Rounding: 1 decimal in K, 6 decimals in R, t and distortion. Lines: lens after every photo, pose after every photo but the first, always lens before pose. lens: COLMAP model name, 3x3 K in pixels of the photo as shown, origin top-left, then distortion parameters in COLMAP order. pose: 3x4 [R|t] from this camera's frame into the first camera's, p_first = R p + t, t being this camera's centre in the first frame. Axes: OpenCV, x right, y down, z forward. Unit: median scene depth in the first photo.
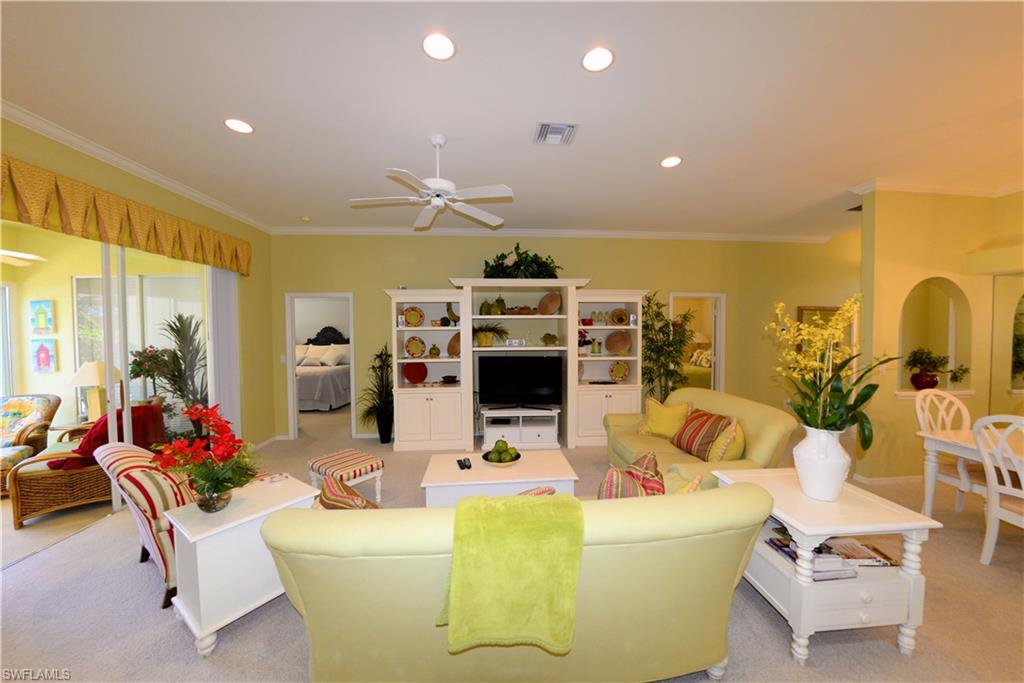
lens RADIAL K [[355.6, 0, 513.4], [0, 355.6, 337.3], [0, 0, 1]] dist [-0.022997, -0.000011]
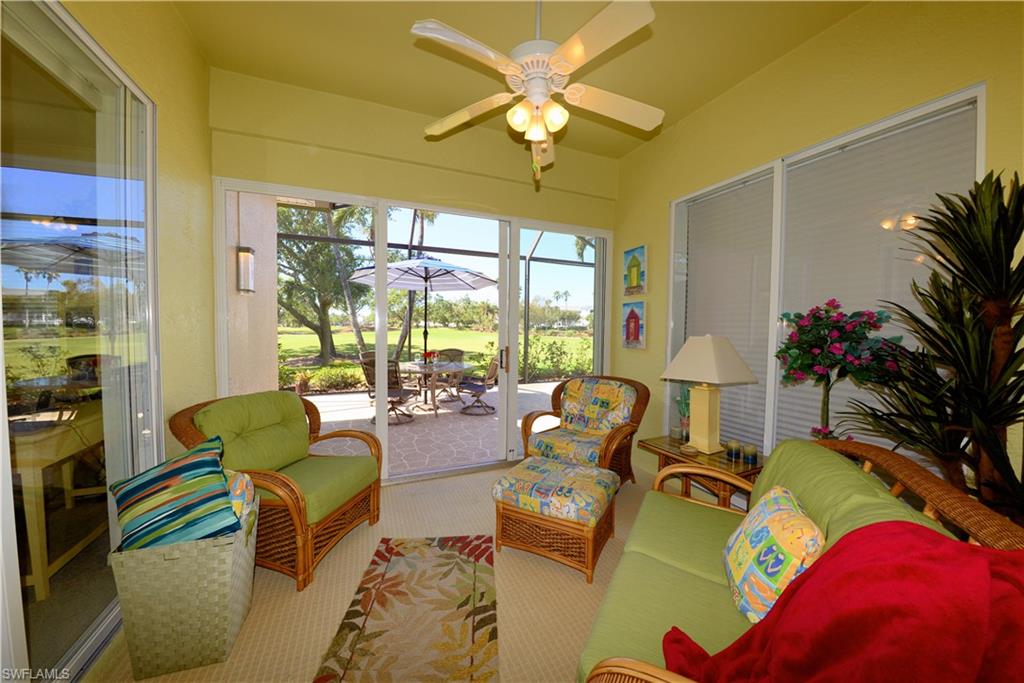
lens RADIAL K [[355.6, 0, 513.4], [0, 355.6, 337.3], [0, 0, 1]] dist [-0.022997, -0.000011]
pose [[0.339611, 0.049512, -0.939262, -0.767279], [-0.042915, 0.998389, 0.037112, 0.062201], [0.939587, 0.027705, 0.341188, 0.510774]]
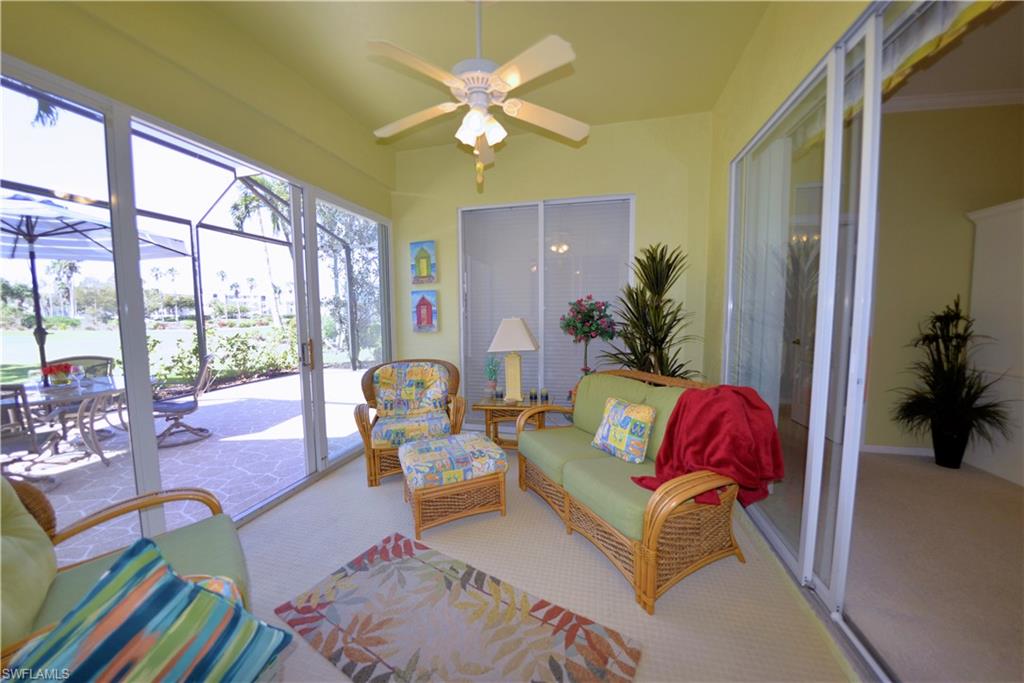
lens RADIAL K [[348.0, 0, 515.4], [0, 348.0, 341.8], [0, 0, 1]] dist [-0.025482, 0.000022]
pose [[0.954886, 0.031651, -0.295282, -0.939256], [-0.013066, 0.997819, 0.064702, 0.069584], [0.296686, -0.057925, 0.953217, 0.285639]]
